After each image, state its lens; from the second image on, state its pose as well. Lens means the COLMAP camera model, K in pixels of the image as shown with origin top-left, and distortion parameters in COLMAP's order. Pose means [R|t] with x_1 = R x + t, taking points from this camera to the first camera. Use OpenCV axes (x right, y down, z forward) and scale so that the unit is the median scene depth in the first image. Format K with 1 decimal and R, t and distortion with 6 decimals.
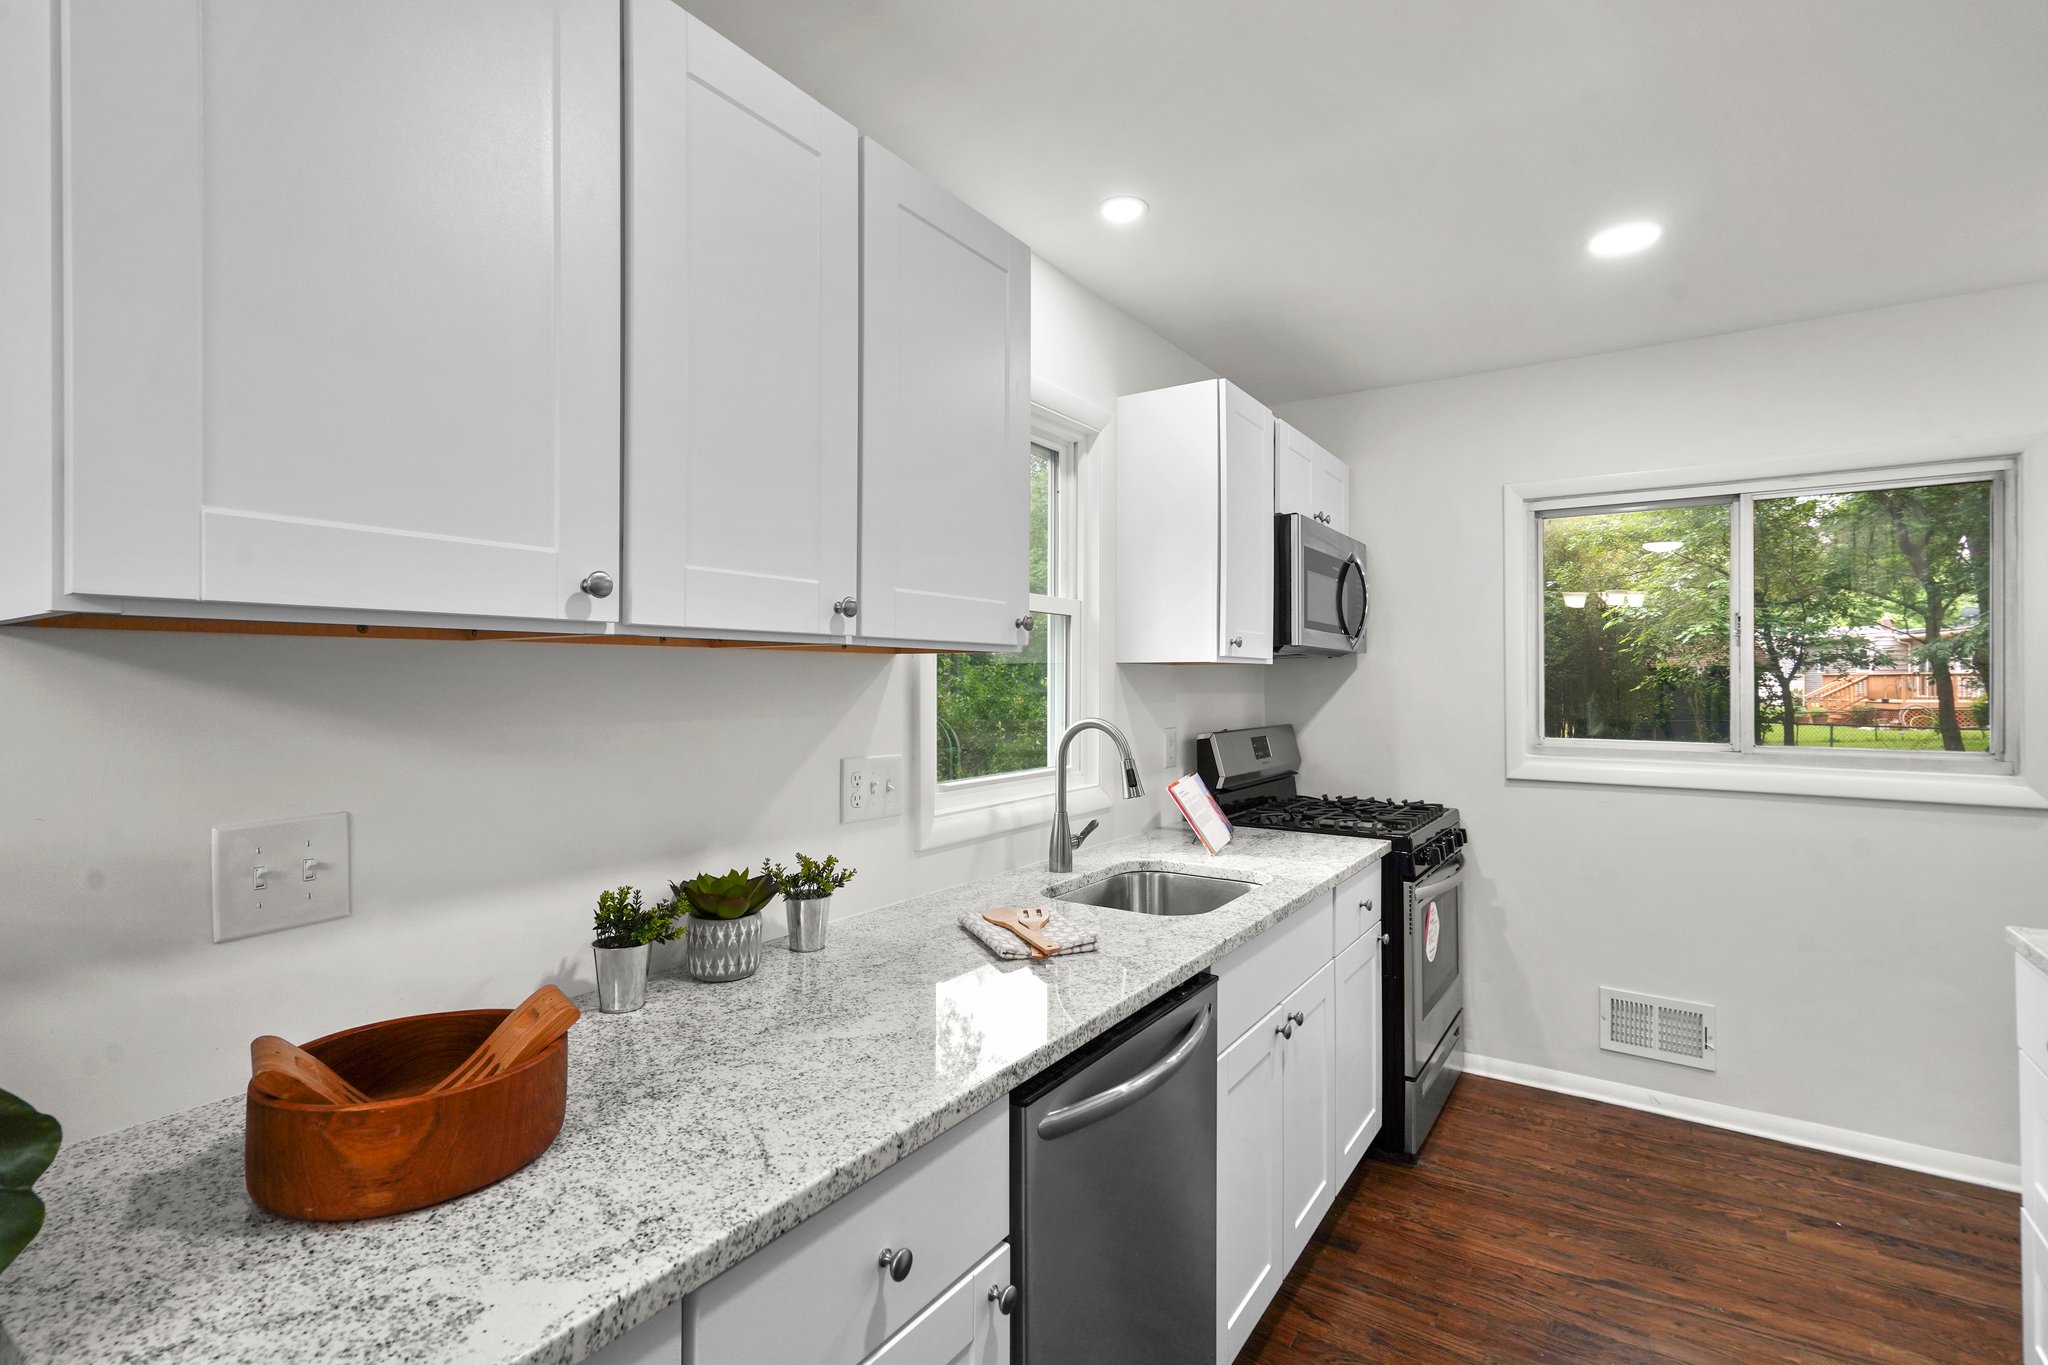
lens RADIAL K [[950.0, 0, 1009.0], [0, 950.0, 675.6], [0, 0, 1]] dist [-0.003414, 0.005028]
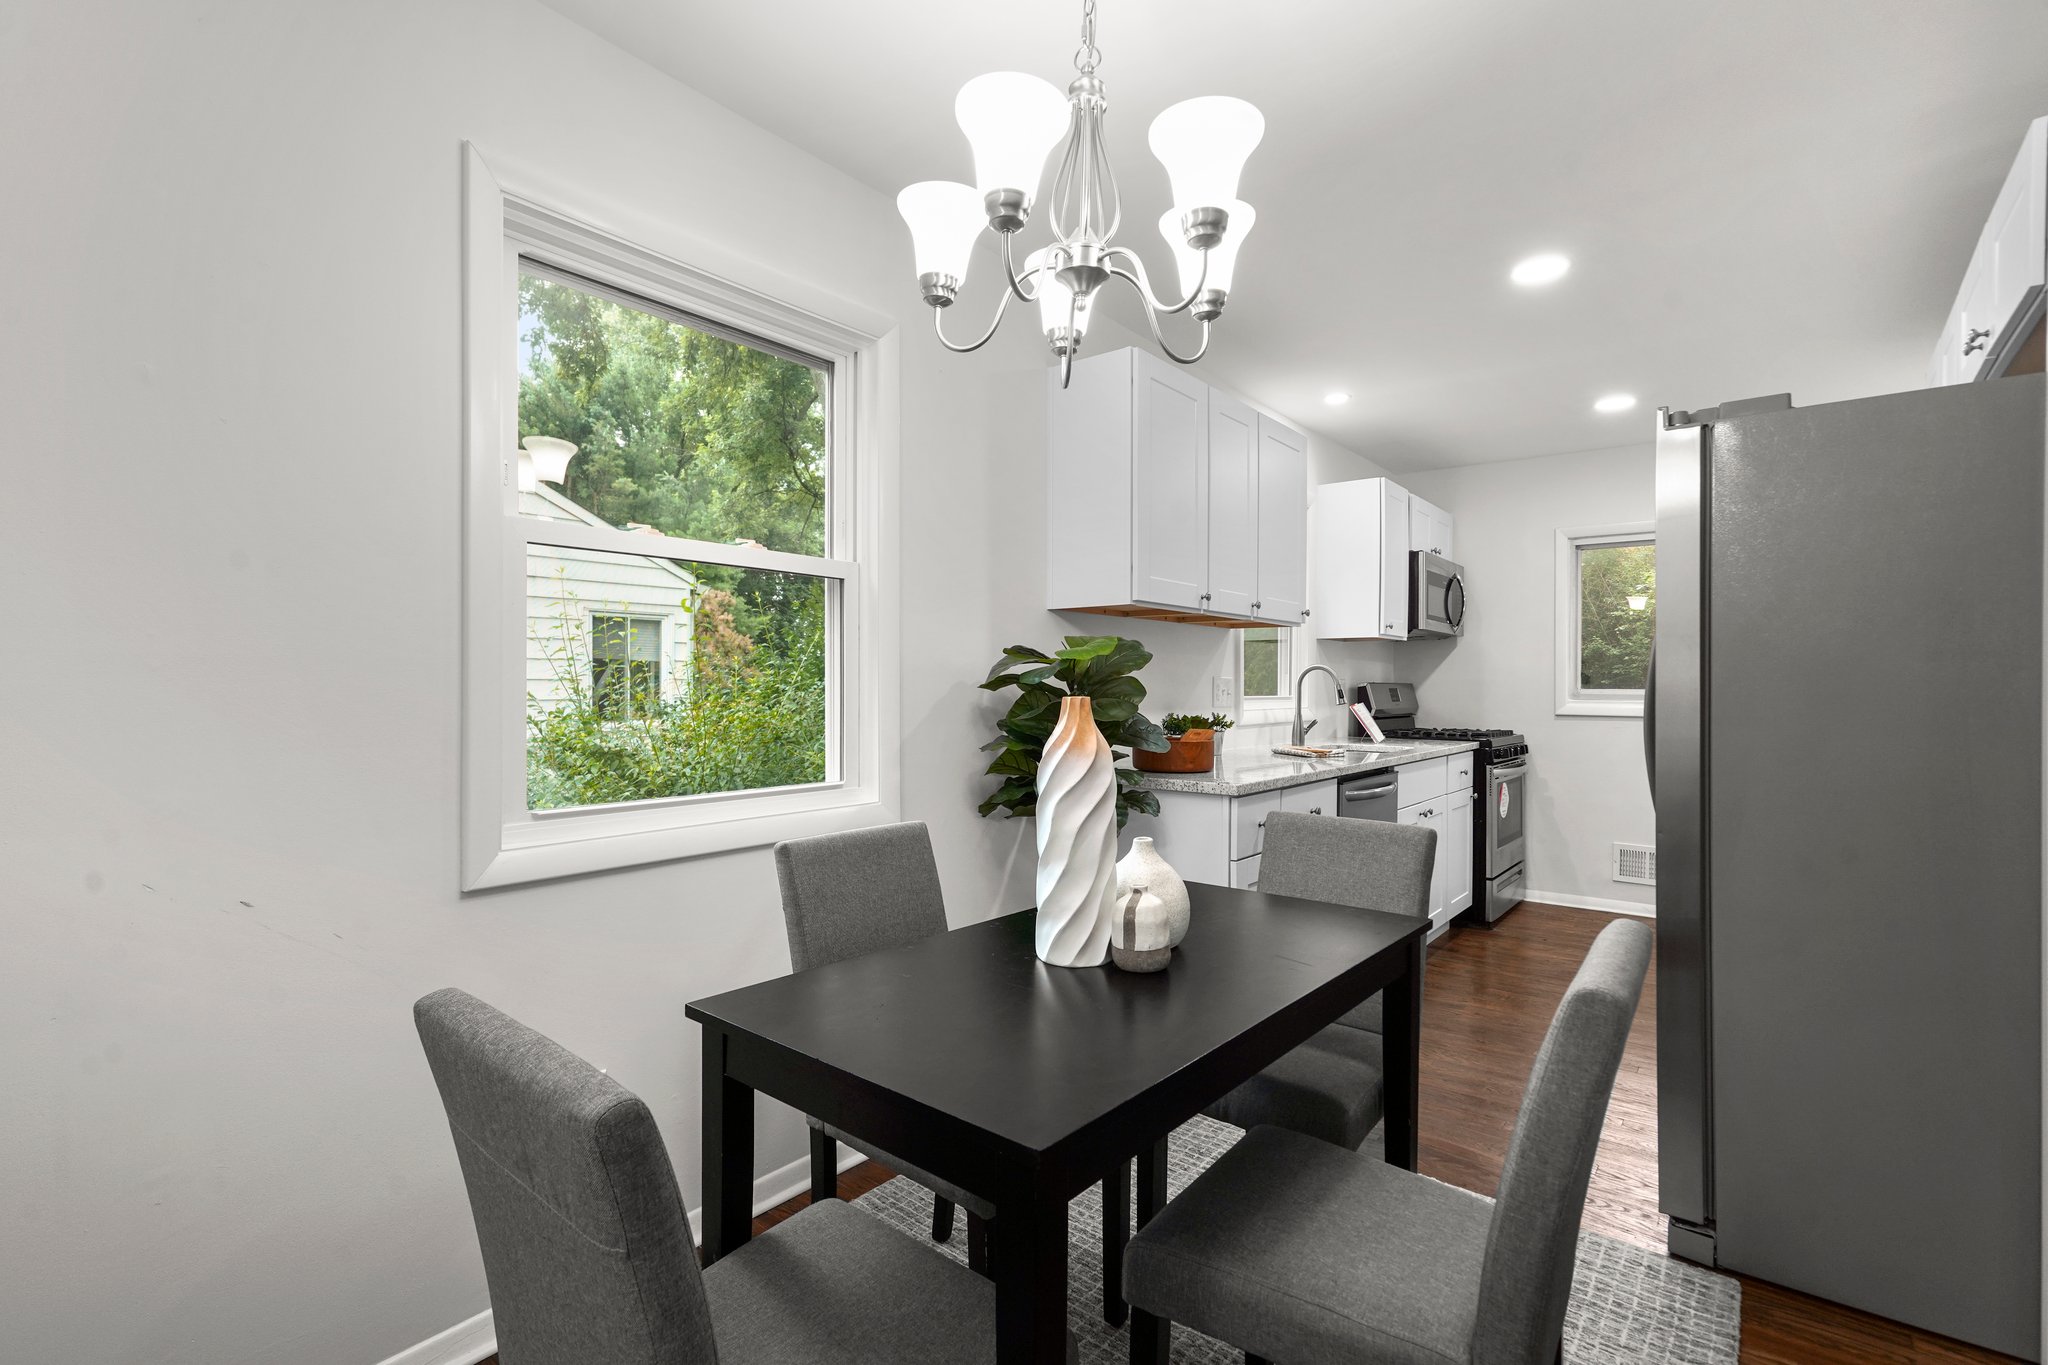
lens RADIAL K [[912.5, 0, 1024.0], [0, 912.5, 682.5], [0, 0, 1]] dist [0.002972, 0.000276]
pose [[0.996778, 0.005618, -0.080012, -0.276007], [-0.005084, 0.999963, 0.006869, 0.056453], [0.080047, -0.006440, 0.996770, -0.685190]]
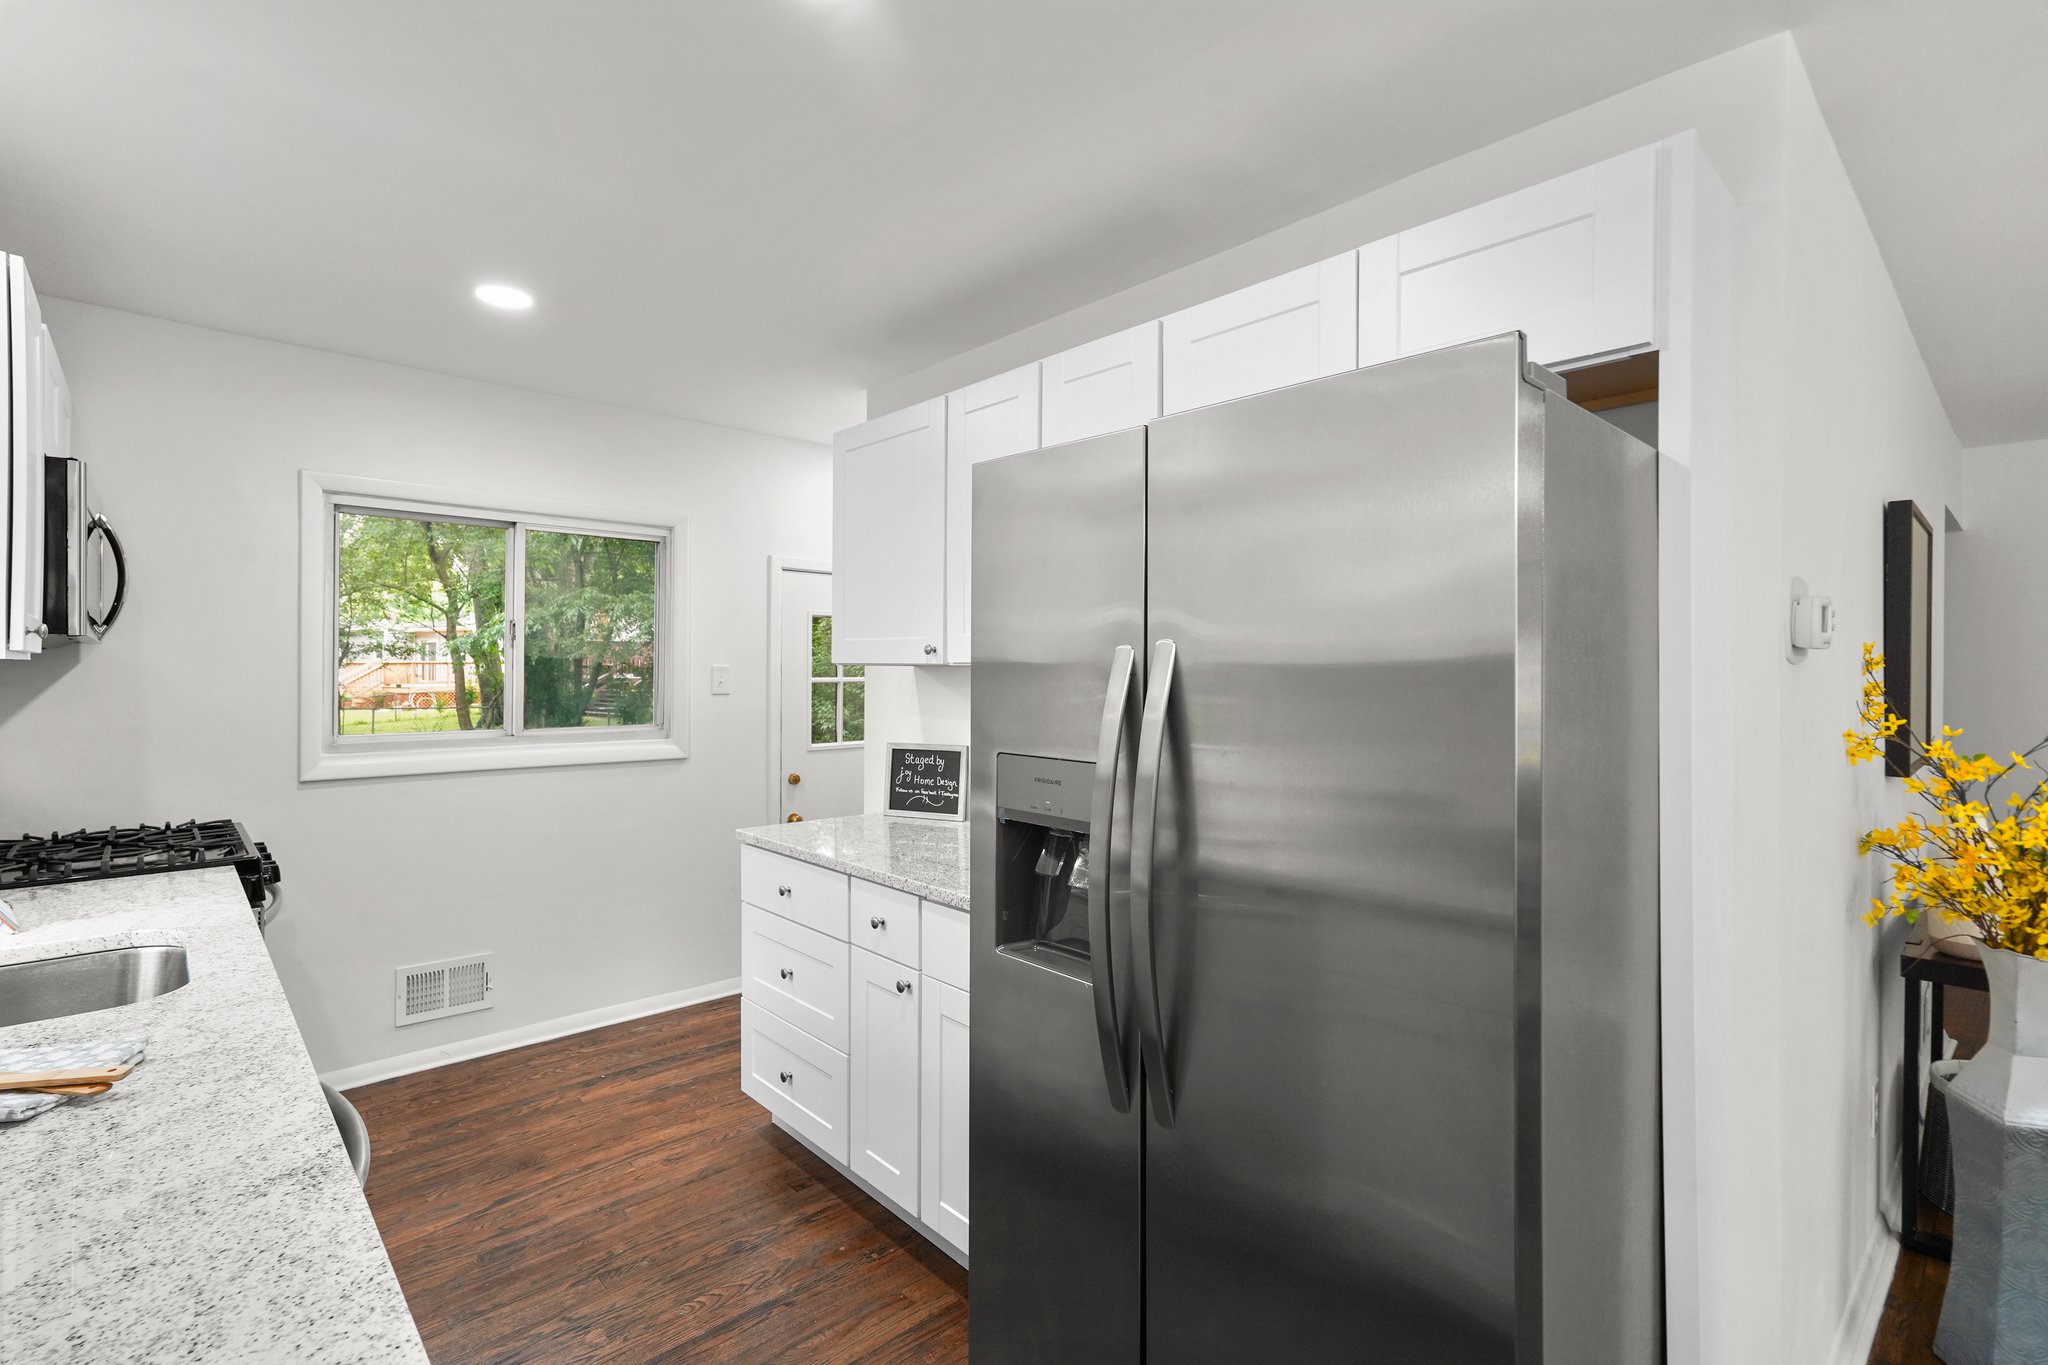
lens RADIAL K [[948.3, 0, 1032.8], [0, 948.3, 675.5], [0, 0, 1]] dist [0.001514, 0.000458]
pose [[0.215685, -0.007355, 0.976435, -0.274198], [-0.006576, 0.999938, 0.008985, -0.011595], [-0.976441, -0.008359, 0.215623, 0.097406]]
